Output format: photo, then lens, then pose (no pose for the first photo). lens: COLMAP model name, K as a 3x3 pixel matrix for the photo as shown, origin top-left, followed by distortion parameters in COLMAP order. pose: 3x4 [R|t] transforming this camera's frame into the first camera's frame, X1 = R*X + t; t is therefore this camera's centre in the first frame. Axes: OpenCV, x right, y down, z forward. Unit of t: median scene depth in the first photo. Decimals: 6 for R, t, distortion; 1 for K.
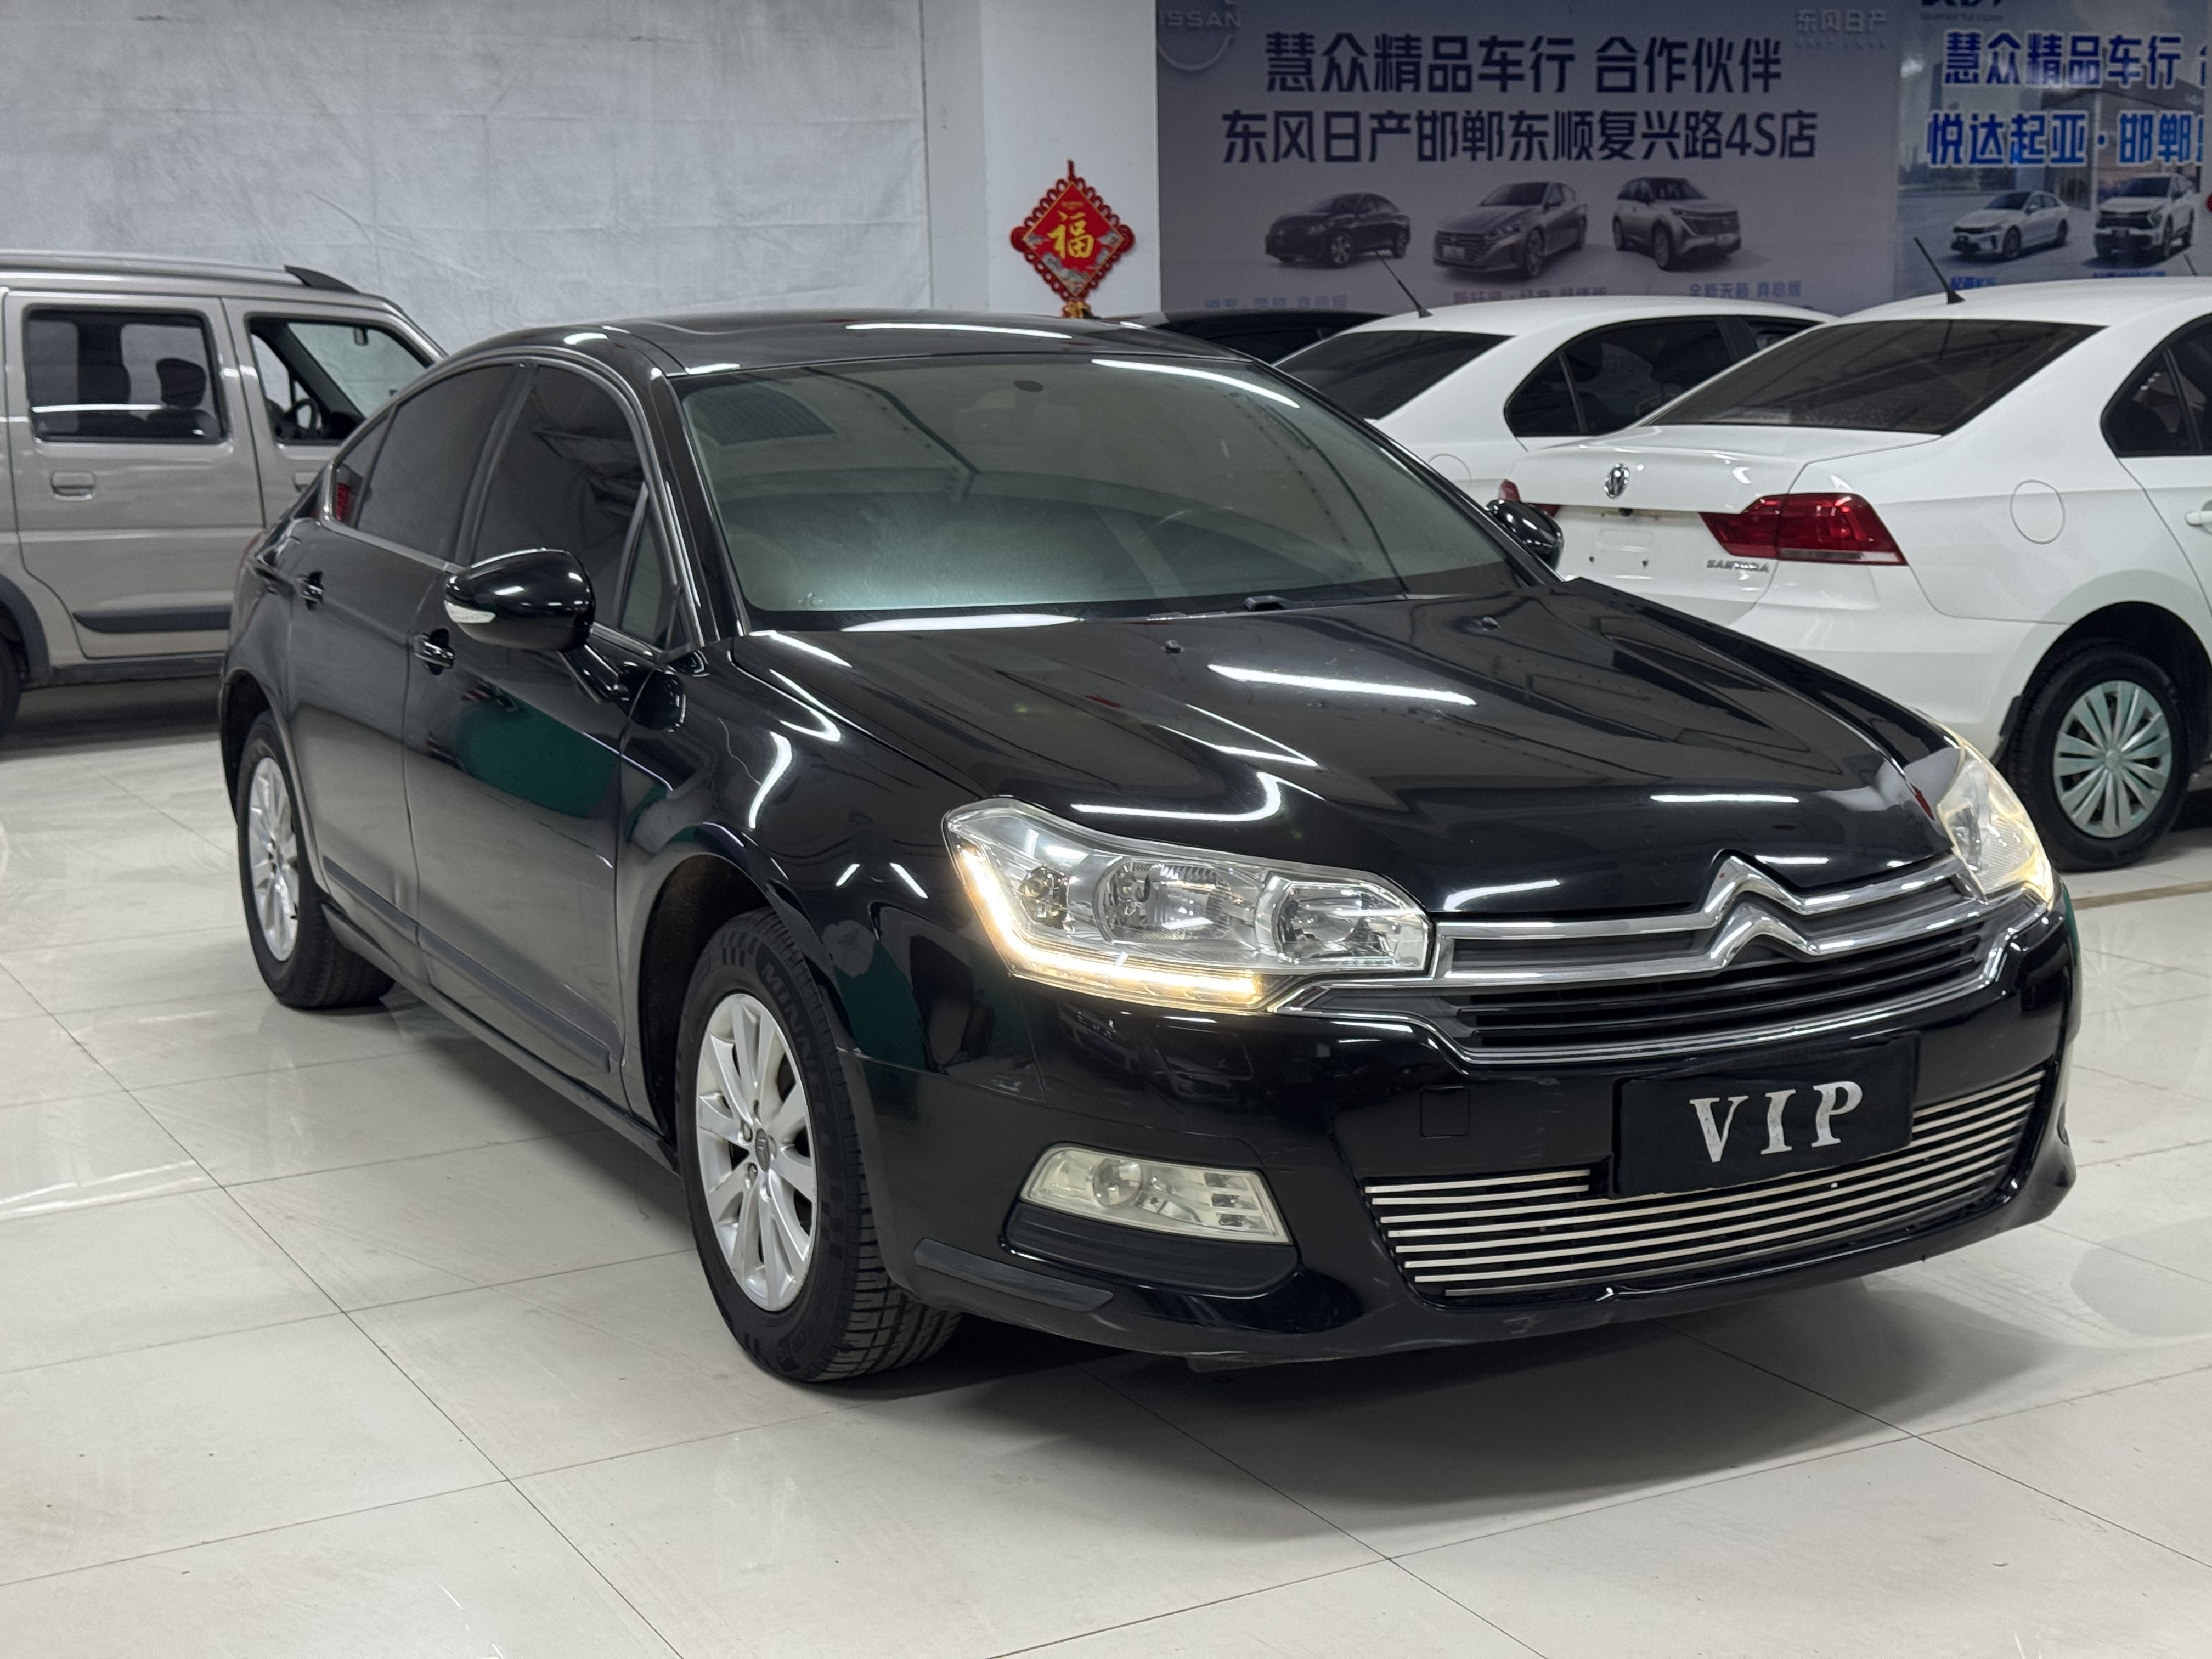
lens RADIAL K [[3047.2, 0, 1106.0], [0, 3047.2, 829.5], [0, 0, 1]] dist [0.176339, -0.362719]
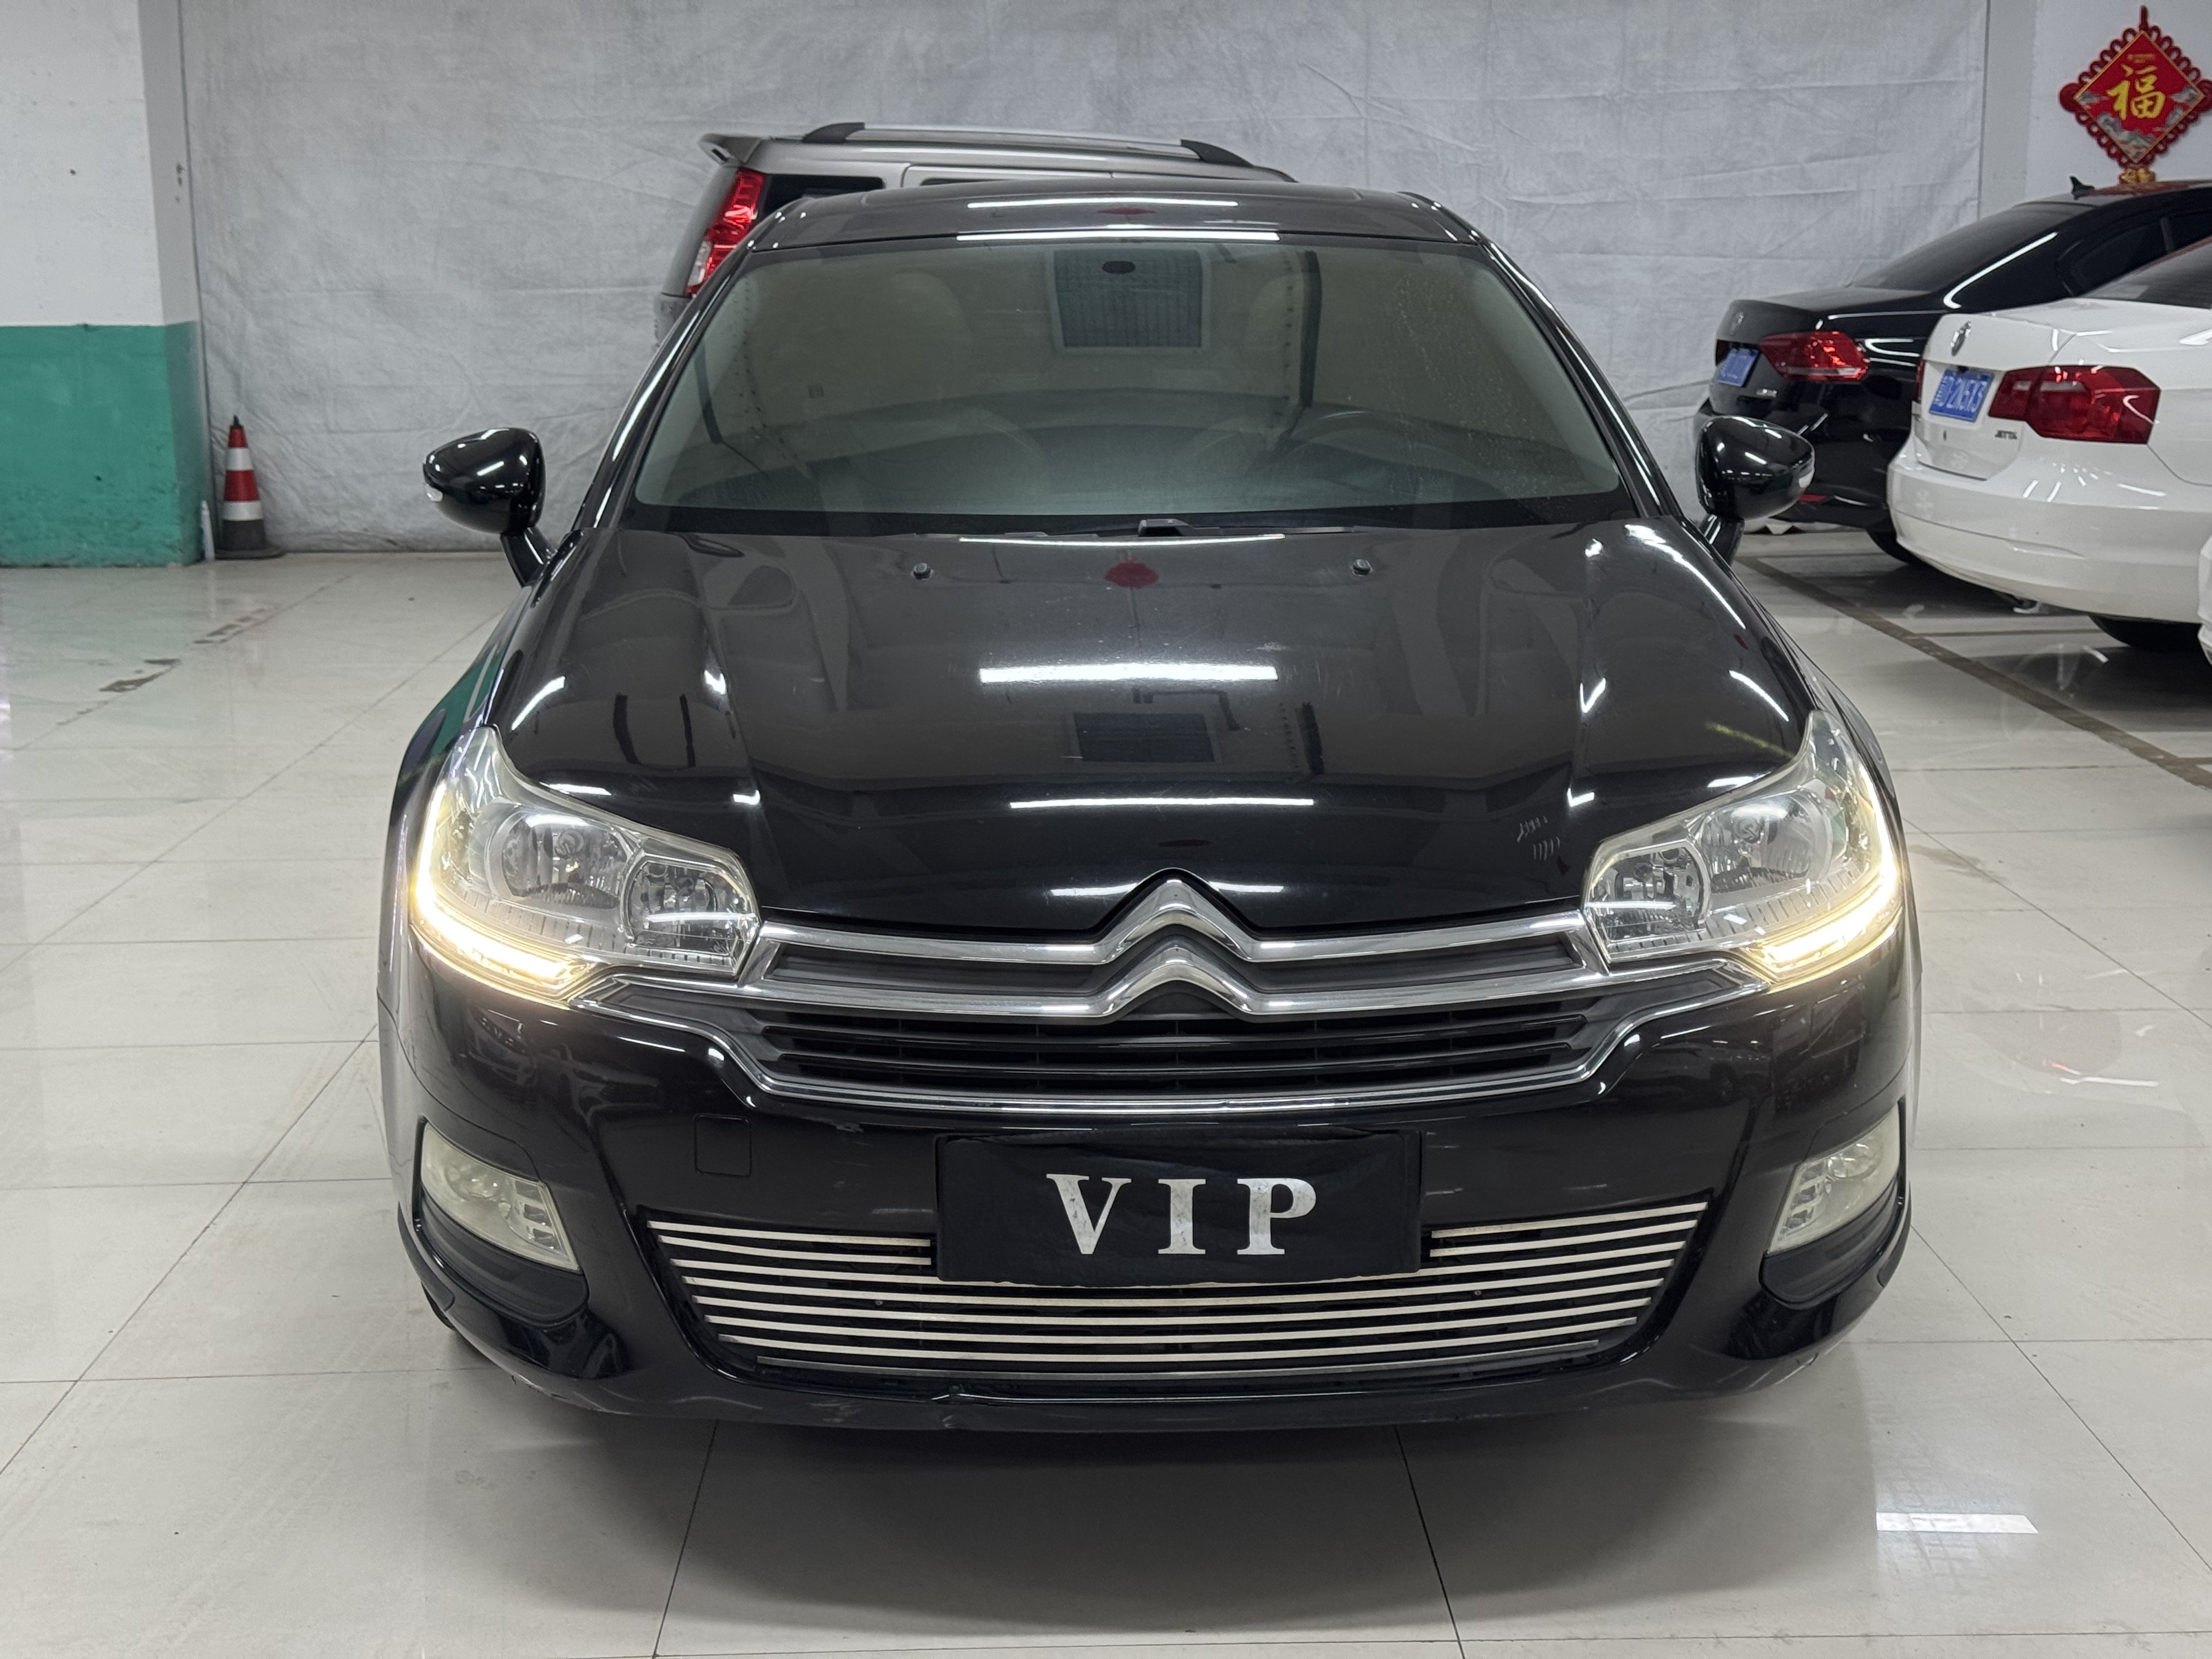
lens RADIAL K [[3047.2, 0, 1106.0], [0, 3047.2, 829.5], [0, 0, 1]] dist [0.176339, -0.362719]
pose [[0.890379, 0.099421, -0.444231, 0.147935], [-0.081810, 0.994918, 0.058693, -0.013483], [0.447809, -0.015917, 0.893988, 0.077809]]
